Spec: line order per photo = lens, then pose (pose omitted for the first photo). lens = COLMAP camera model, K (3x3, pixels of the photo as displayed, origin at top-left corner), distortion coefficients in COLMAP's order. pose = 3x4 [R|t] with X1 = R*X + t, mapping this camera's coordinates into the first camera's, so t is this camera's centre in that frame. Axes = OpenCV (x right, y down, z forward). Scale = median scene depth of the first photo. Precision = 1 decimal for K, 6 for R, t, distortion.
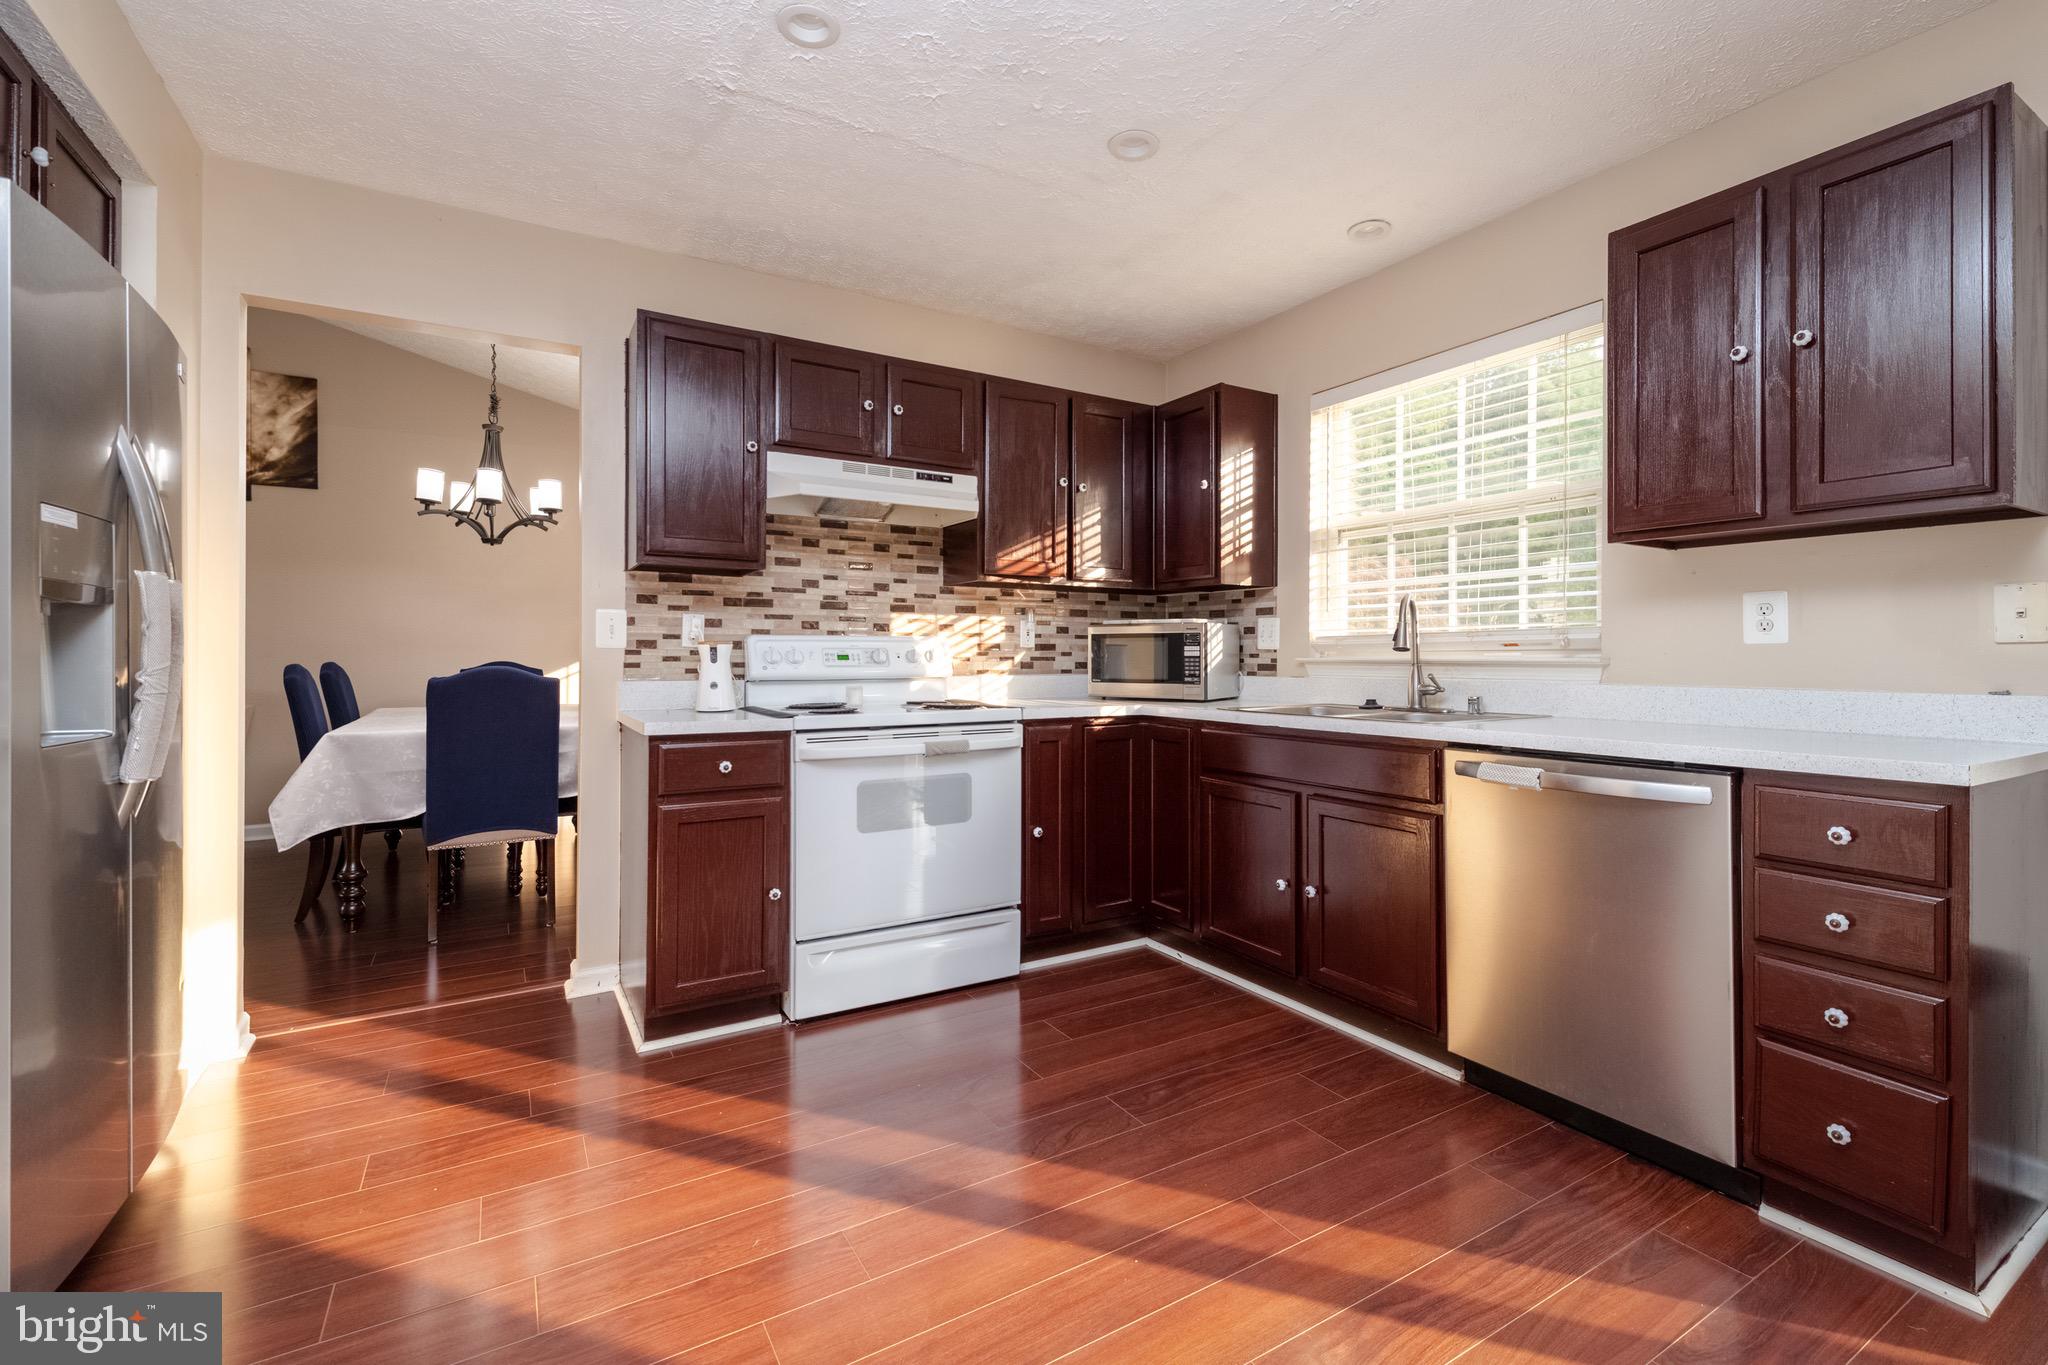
lens RADIAL K [[901.1, 0, 1043.8], [0, 901.1, 648.3], [0, 0, 1]] dist [0.015215, -0.000228]
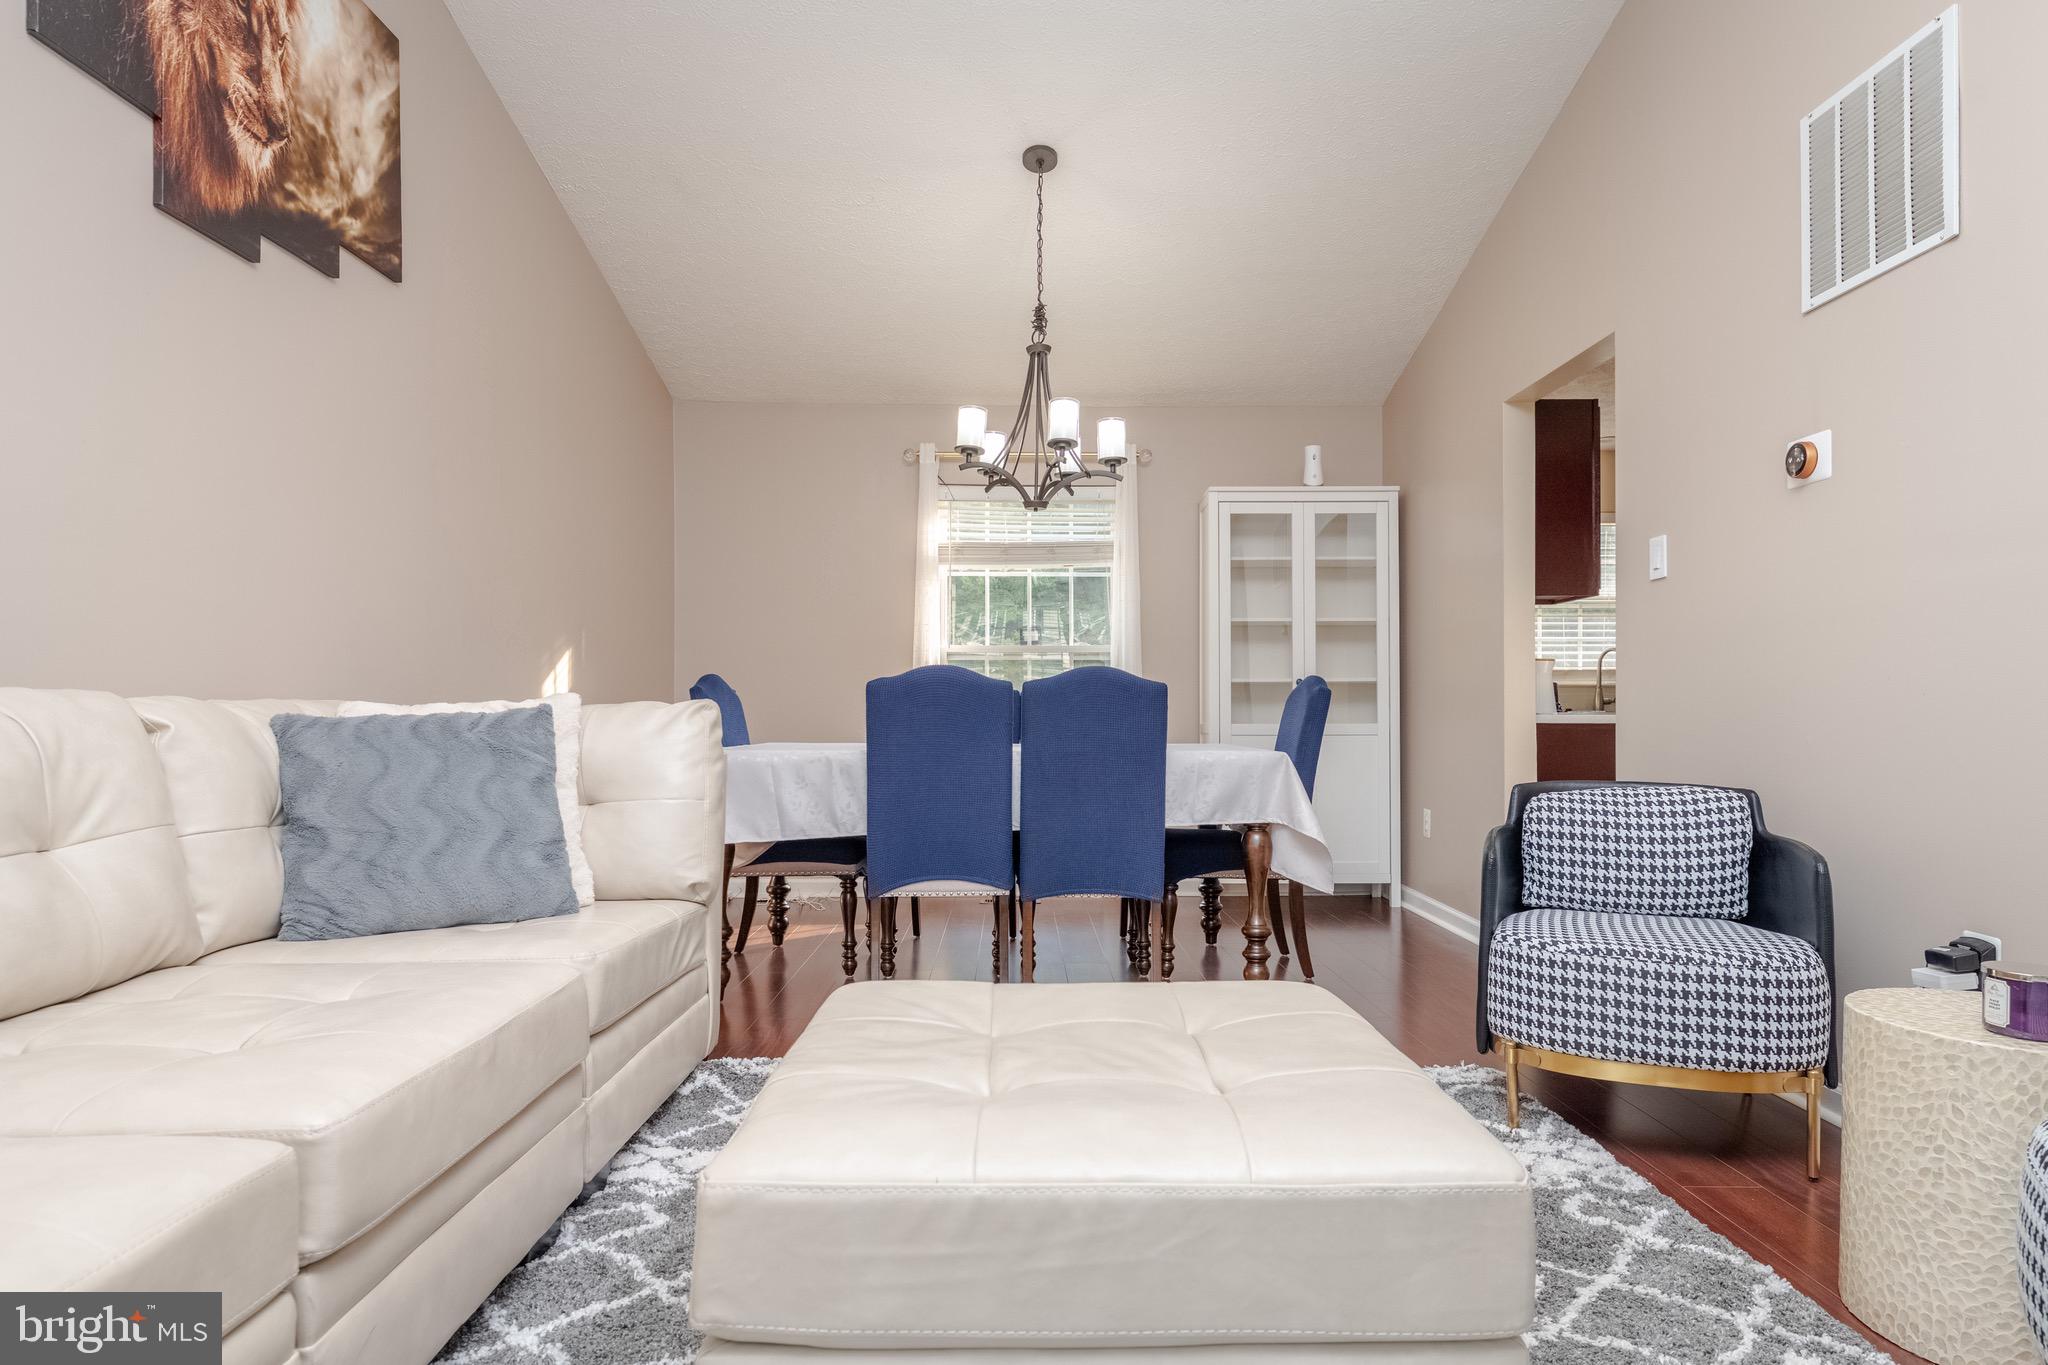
lens RADIAL K [[1182.5, 0, 1053.9], [0, 1182.5, 709.9], [0, 0, 1]] dist [-0.003477, 0.000897]
pose [[0.496193, 0.002498, 0.868208, -1.868898], [-0.005026, 0.999987, -0.000005, 0.058375], [-0.868197, -0.004361, 0.496200, 0.692619]]
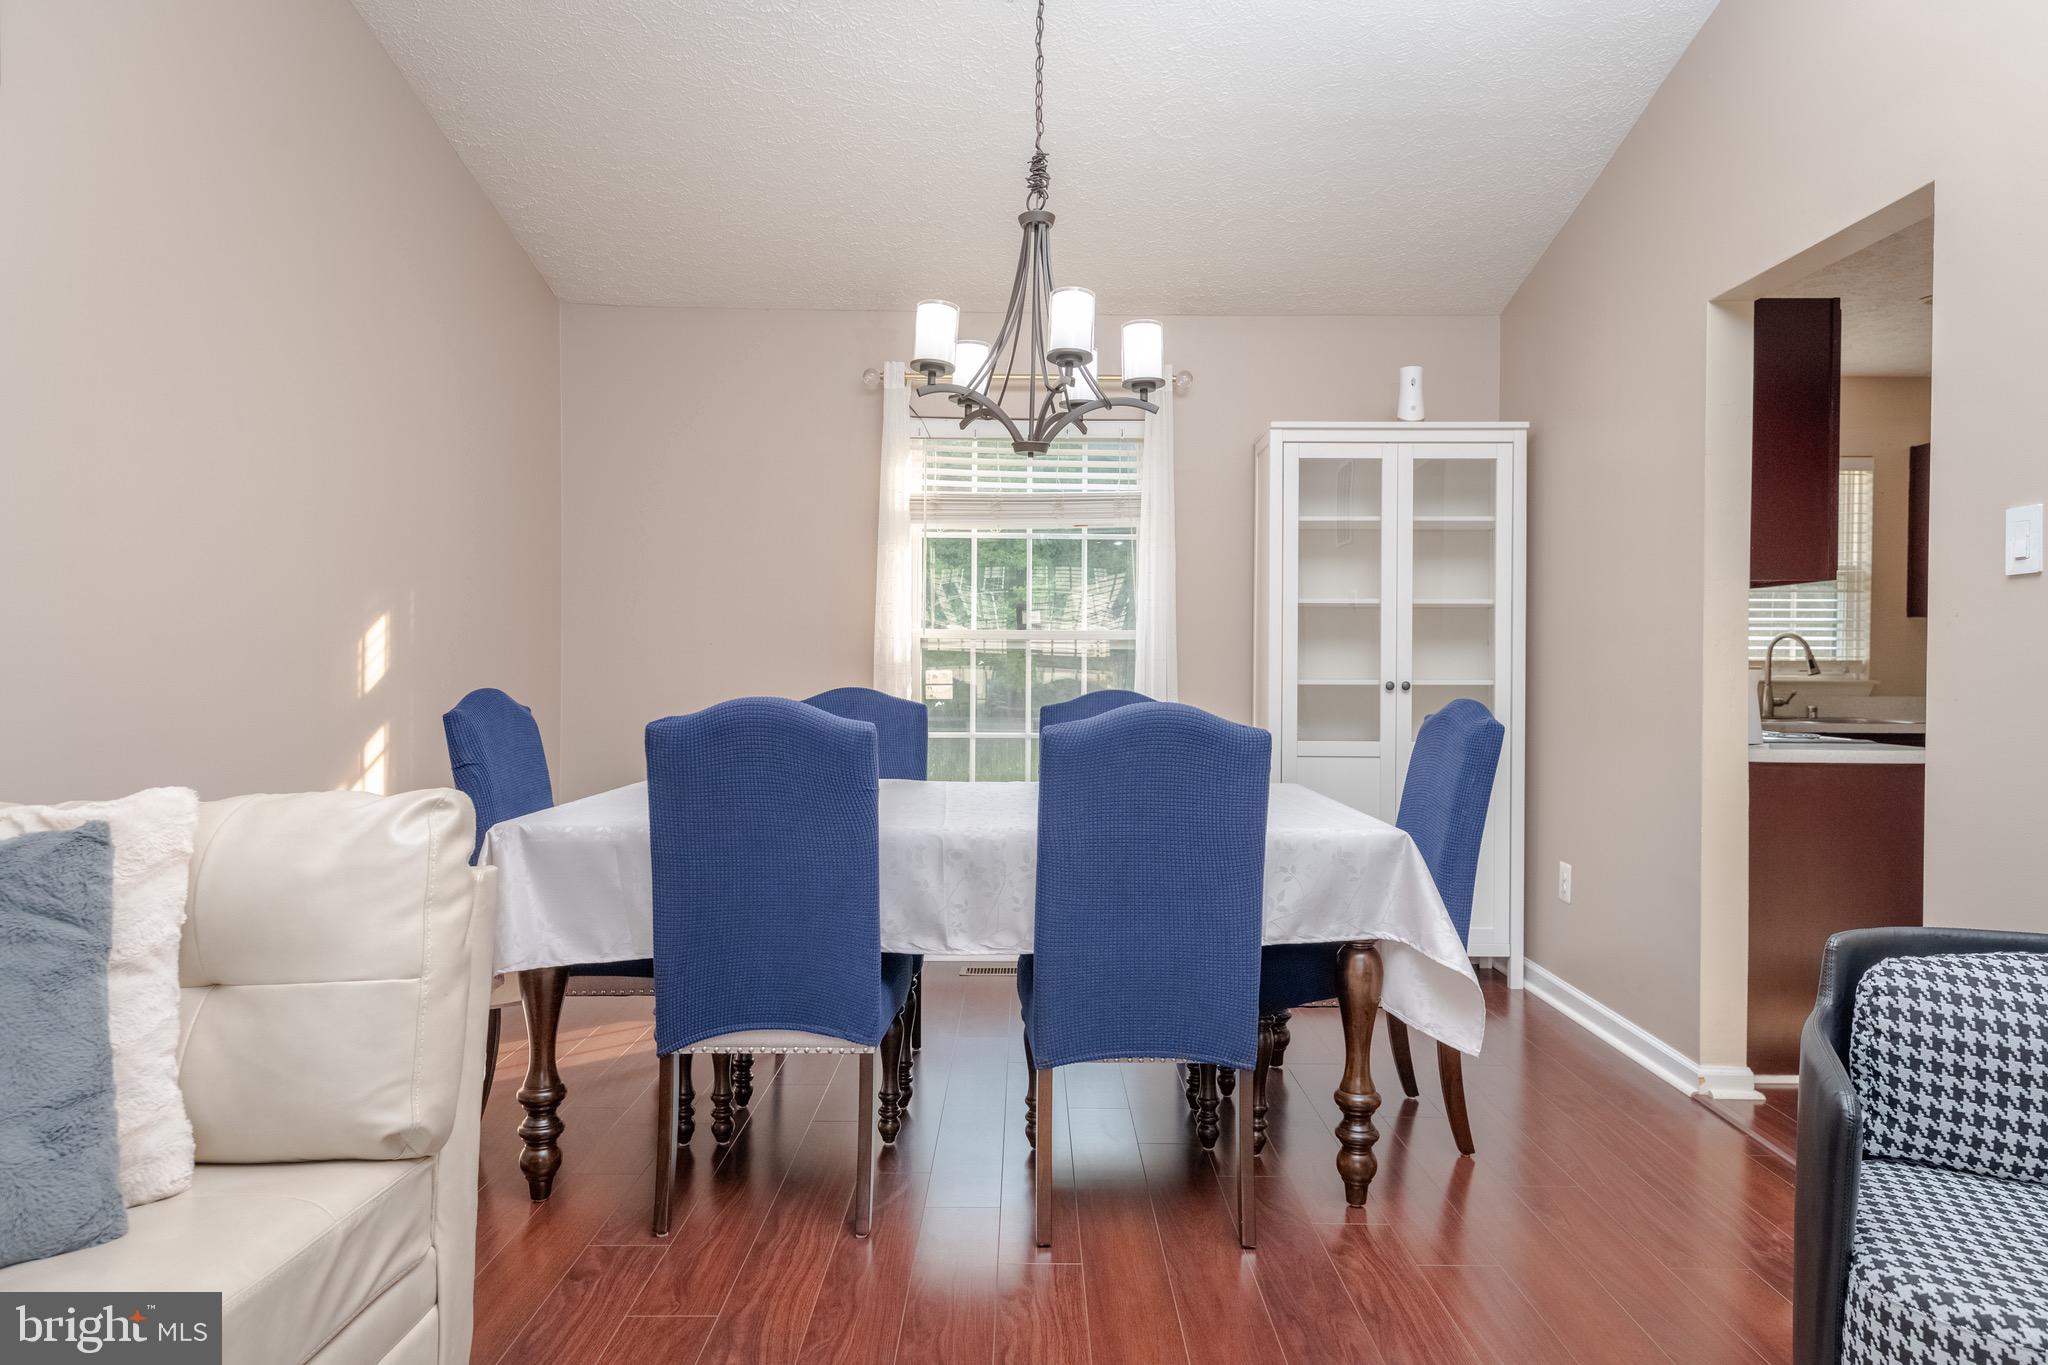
lens RADIAL K [[1280.7, 0, 1049.5], [0, 1280.7, 677.5], [0, 0, 1]] dist [0.004175, 0.000770]
pose [[0.509708, -0.004218, 0.860337, -1.587756], [-0.012815, 0.999840, 0.012494, -0.003056], [-0.860252, -0.017394, 0.509572, 0.841834]]
